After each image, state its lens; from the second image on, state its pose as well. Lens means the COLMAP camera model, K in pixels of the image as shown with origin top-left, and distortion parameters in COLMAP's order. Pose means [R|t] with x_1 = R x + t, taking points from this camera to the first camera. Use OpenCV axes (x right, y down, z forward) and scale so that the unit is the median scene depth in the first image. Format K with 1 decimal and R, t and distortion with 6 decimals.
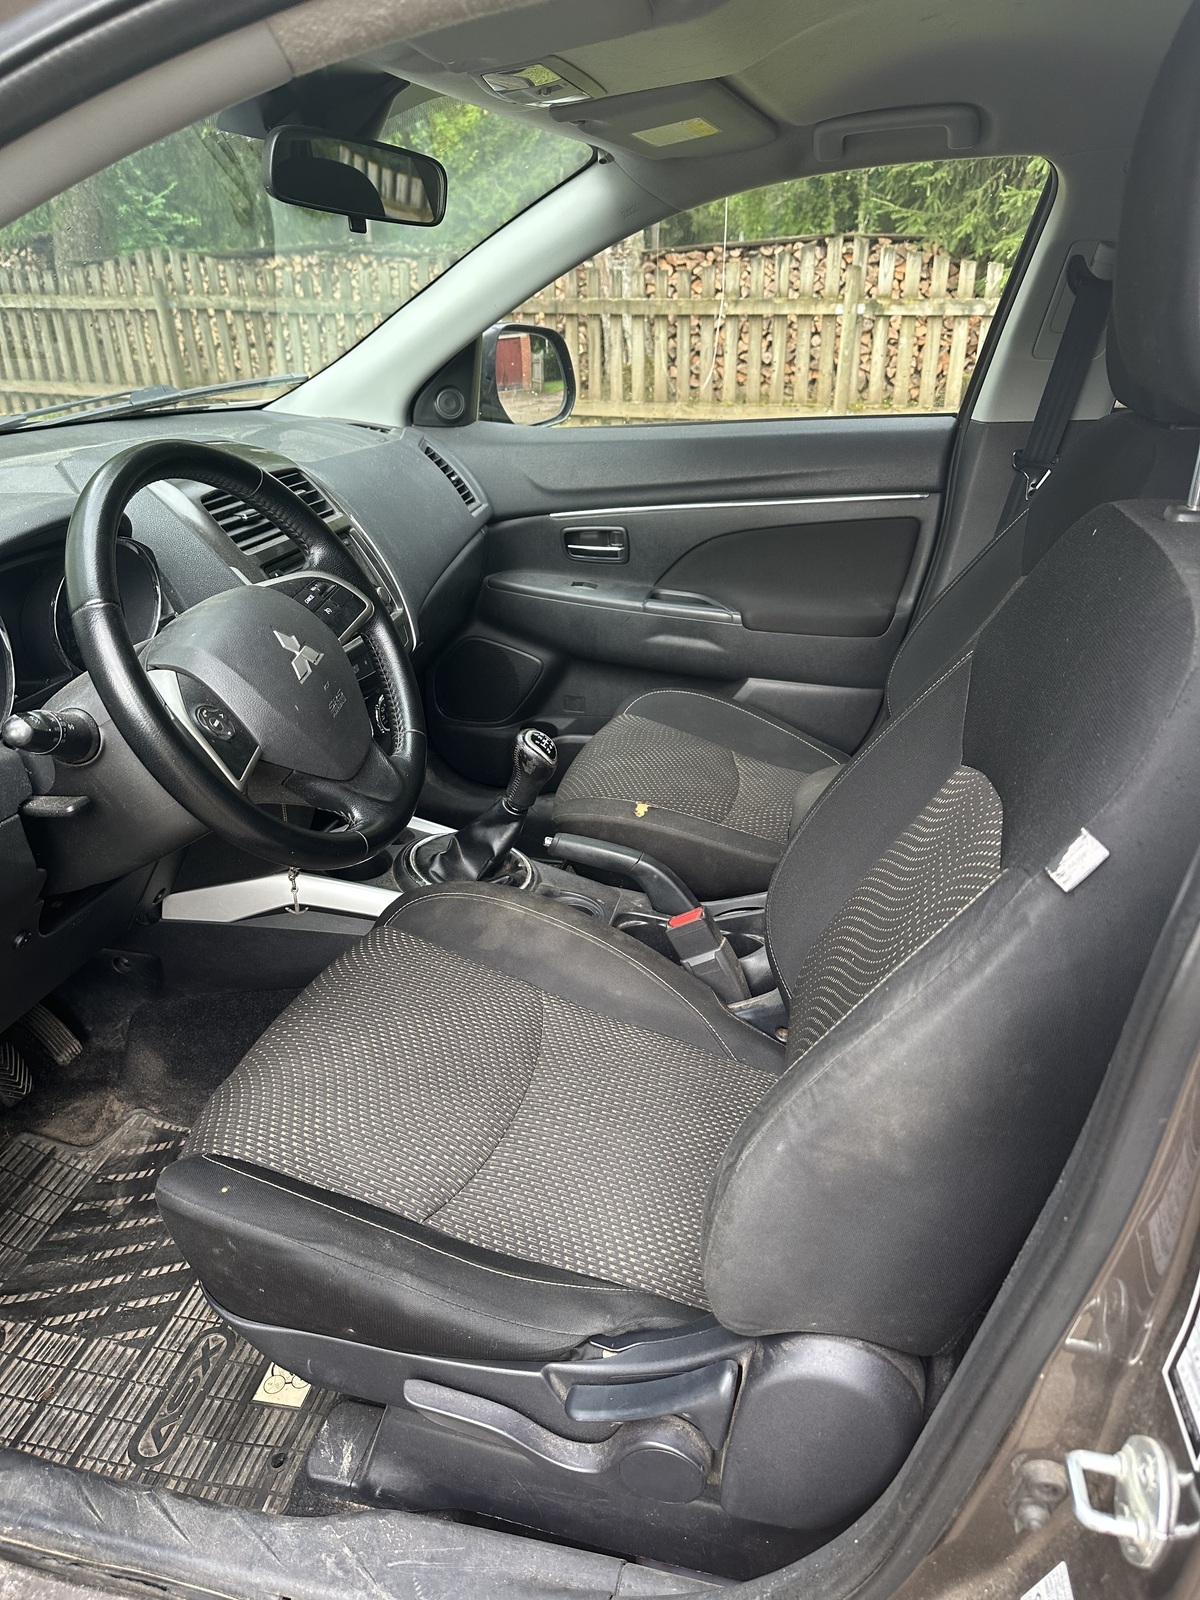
lens RADIAL K [[1160.6, 0, 600.0], [0, 1160.6, 800.0], [0, 0, 1]] dist [-0.011383, -0.002039]
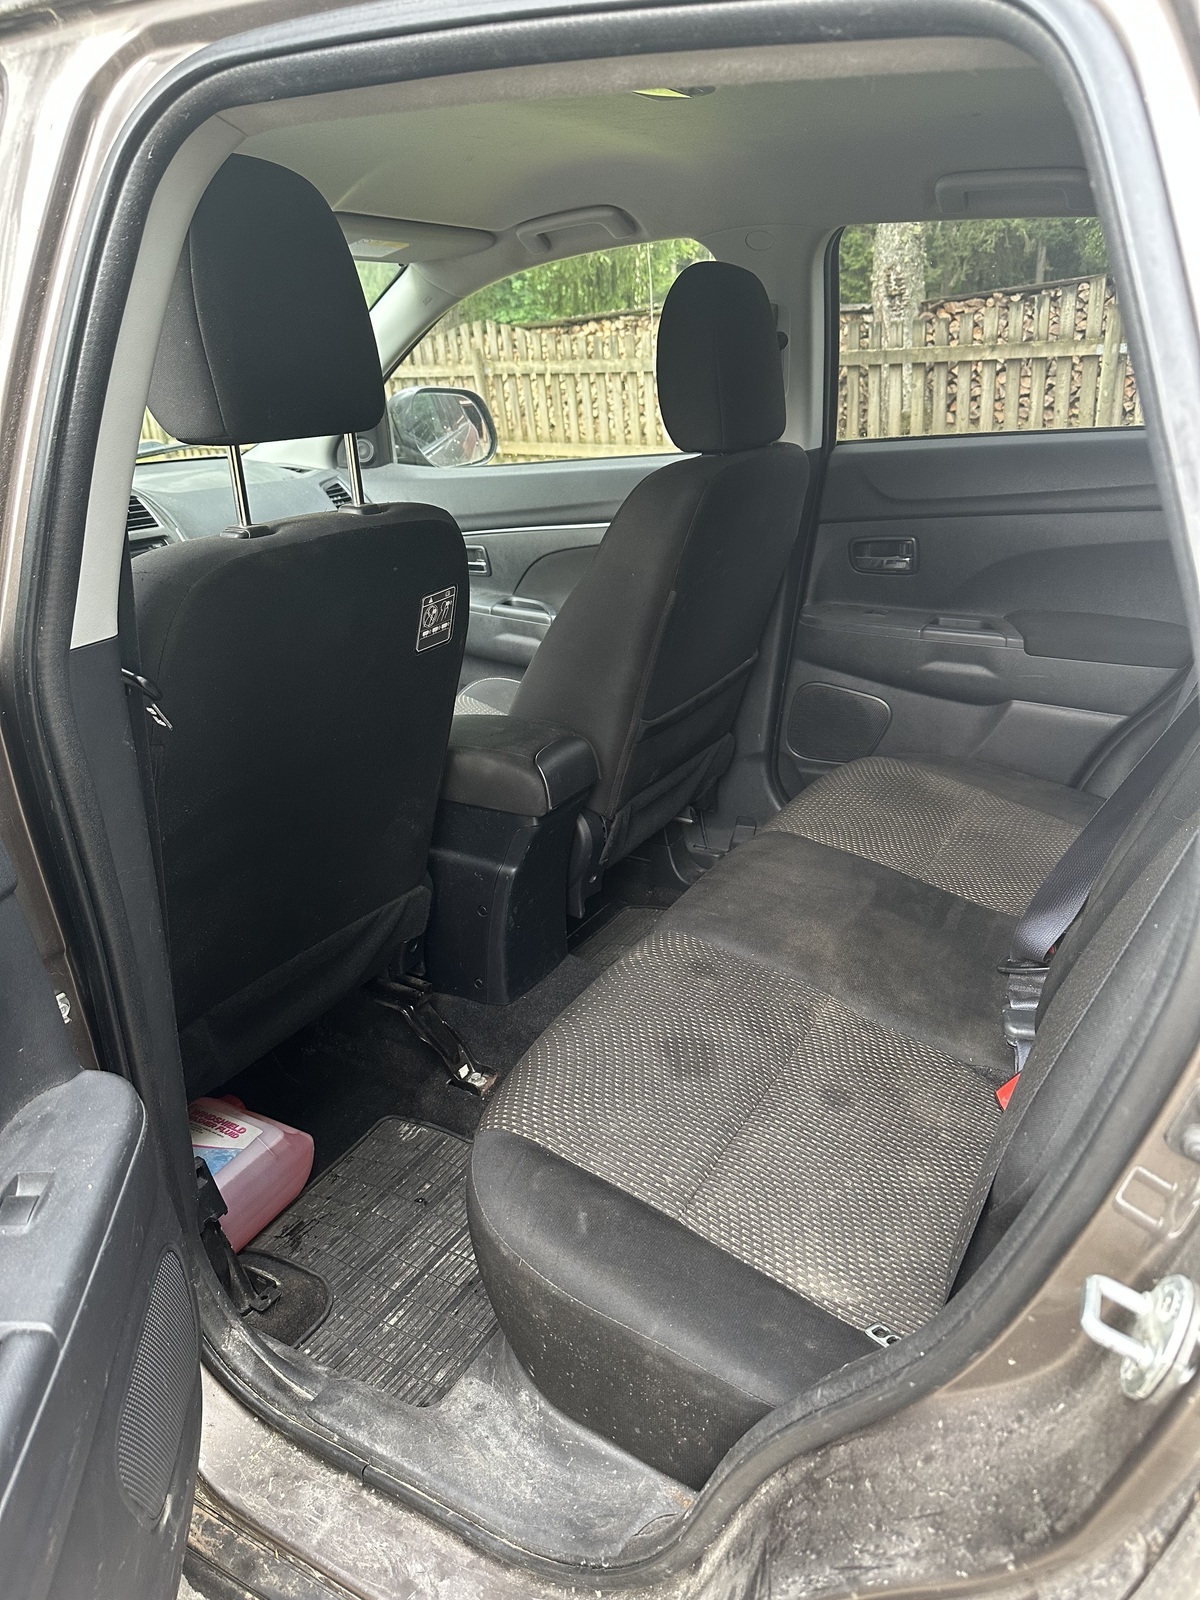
lens RADIAL K [[1157.2, 0, 714.2], [0, 1157.2, 838.0], [0, 0, 1]] dist [0.096277, -0.187541]
pose [[0.956524, 0.074853, -0.281885, 0.202269], [-0.078584, 0.996906, -0.001936, 0.020000], [0.280868, 0.024004, 0.959446, -0.043932]]
